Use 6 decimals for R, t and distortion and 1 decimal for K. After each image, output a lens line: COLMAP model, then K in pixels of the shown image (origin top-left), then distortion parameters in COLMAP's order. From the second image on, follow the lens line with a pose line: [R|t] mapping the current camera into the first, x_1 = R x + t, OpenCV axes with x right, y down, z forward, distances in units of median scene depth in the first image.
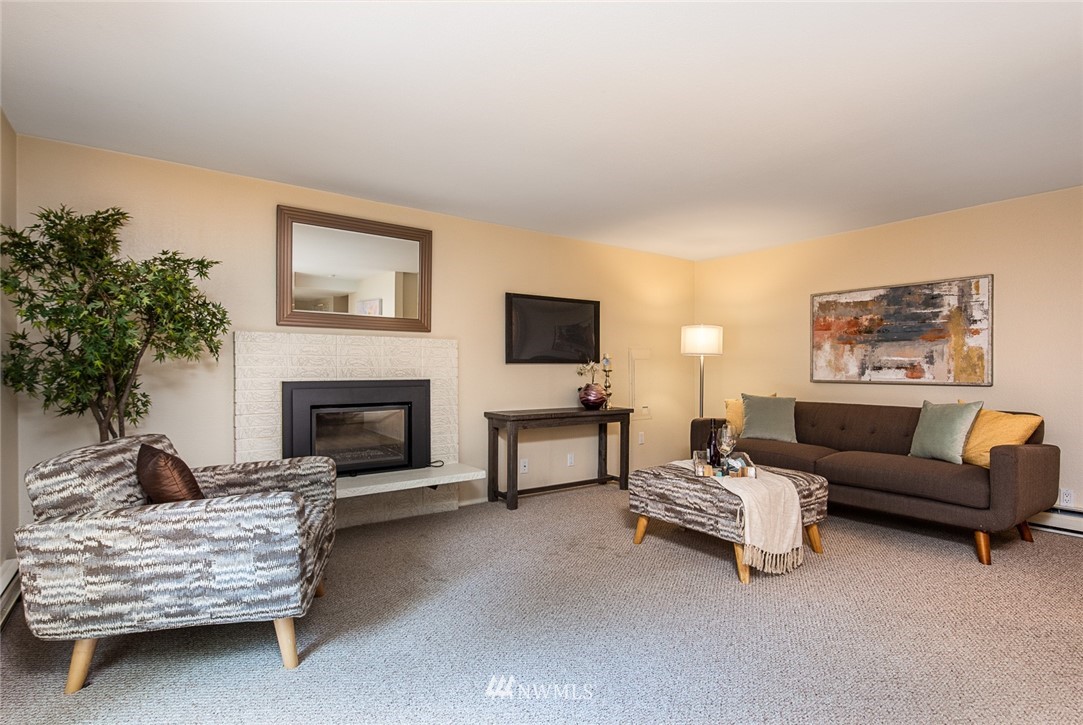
lens RADIAL K [[539.3, 0, 541.2], [0, 539.3, 368.2], [0, 0, 1]] dist [-0.012837, -0.001899]
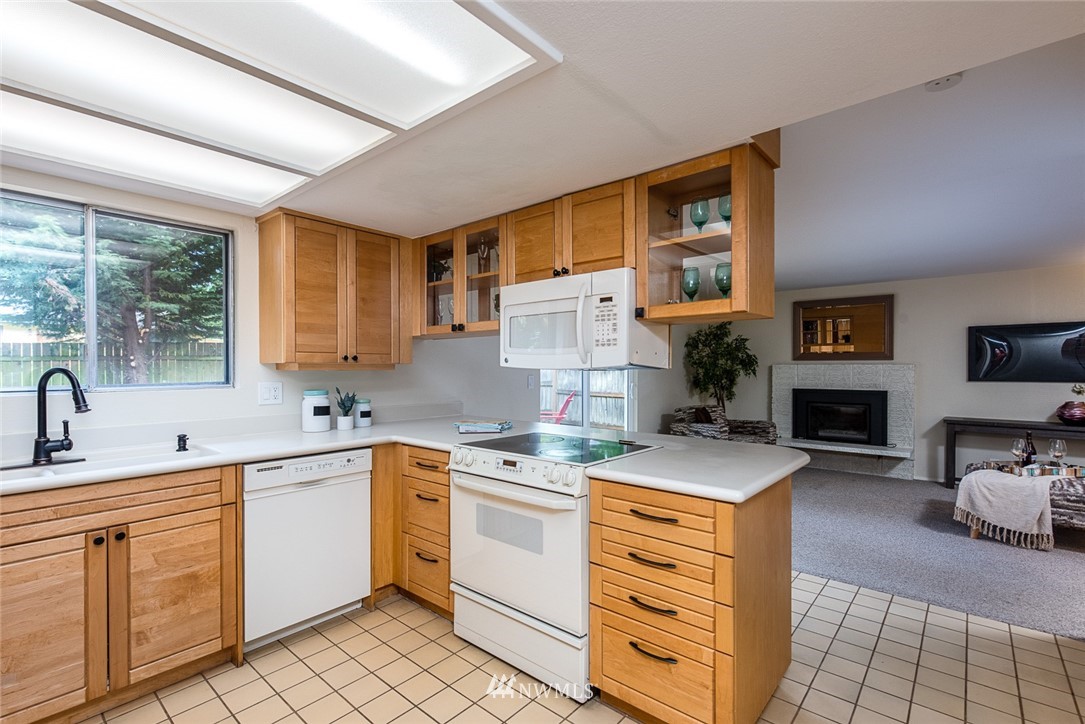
lens RADIAL K [[490.0, 0, 533.6], [0, 490.0, 362.9], [0, 0, 1]] dist [-0.003205, -0.000980]
pose [[0.203027, -0.010918, -0.979112, 1.477865], [0.000517, 0.999939, -0.011043, -0.068006], [0.979173, 0.001735, 0.203020, -0.455180]]
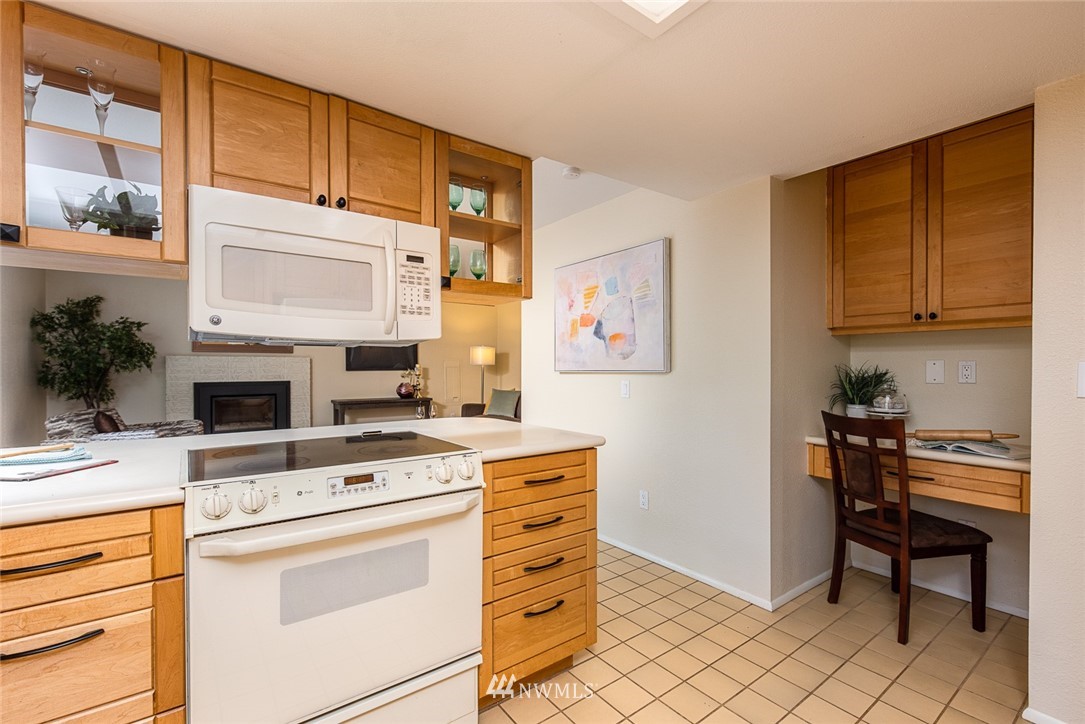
lens RADIAL K [[490.0, 0, 536.9], [0, 490.0, 364.3], [0, 0, 1]] dist [-0.003205, -0.000980]
pose [[0.999952, -0.002889, -0.009336, 0.897638], [0.002841, 0.999983, -0.005091, -0.033046], [0.009350, 0.005064, 0.999943, -0.838148]]
